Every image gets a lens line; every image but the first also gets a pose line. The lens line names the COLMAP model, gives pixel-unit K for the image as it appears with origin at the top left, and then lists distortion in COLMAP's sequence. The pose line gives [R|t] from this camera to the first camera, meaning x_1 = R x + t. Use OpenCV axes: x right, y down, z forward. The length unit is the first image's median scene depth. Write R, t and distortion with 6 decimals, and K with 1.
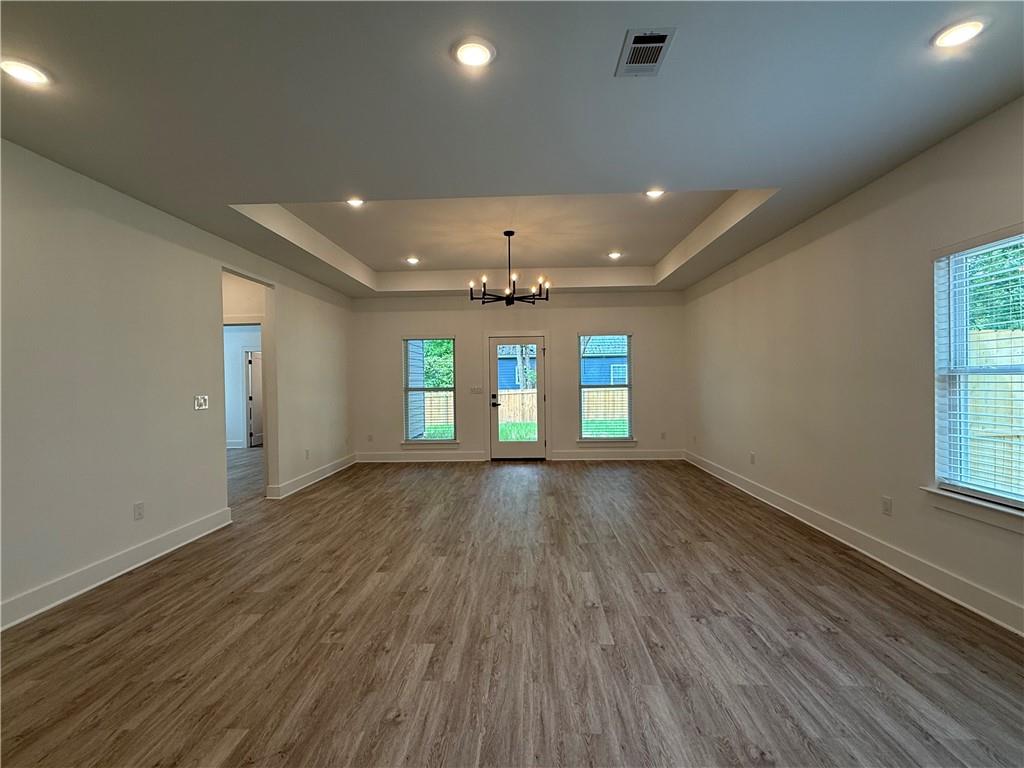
lens RADIAL K [[473.5, 0, 510.2], [0, 473.5, 386.5], [0, 0, 1]] dist [-0.002692, 0.001141]
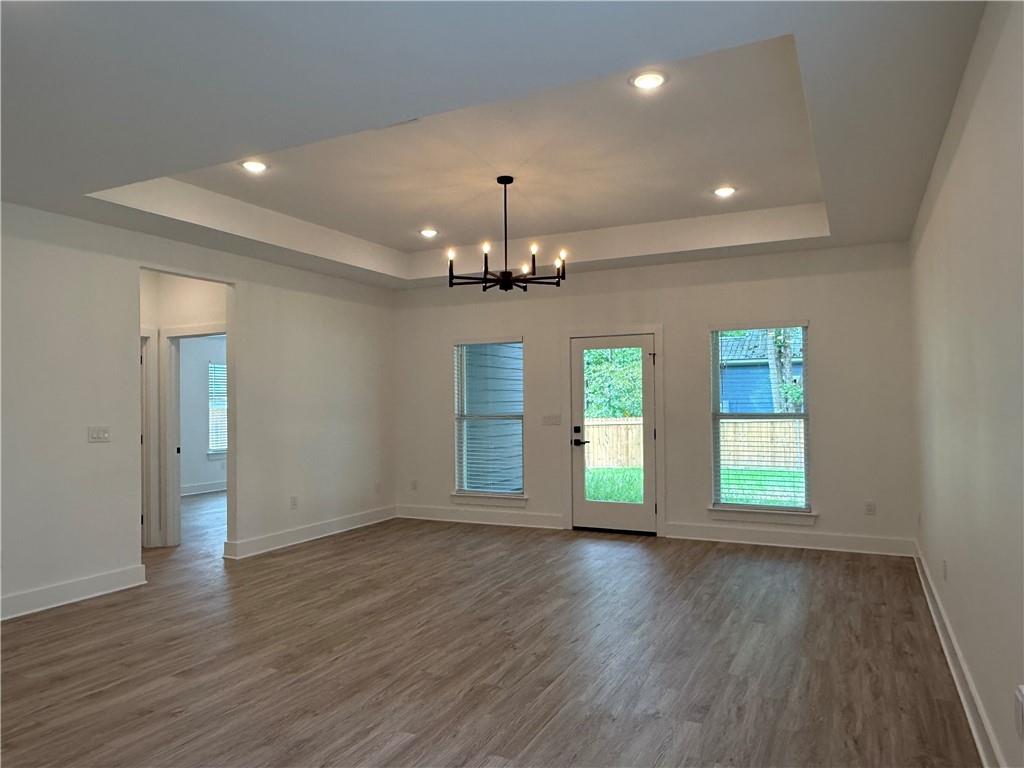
lens RADIAL K [[701.6, 0, 513.5], [0, 701.6, 382.6], [0, 0, 1]] dist [0.002304, -0.004051]
pose [[0.911747, -0.006835, -0.410694, 0.399763], [-0.007088, 0.999451, -0.032369, -0.016001], [0.410690, 0.032424, 0.911198, 0.139239]]
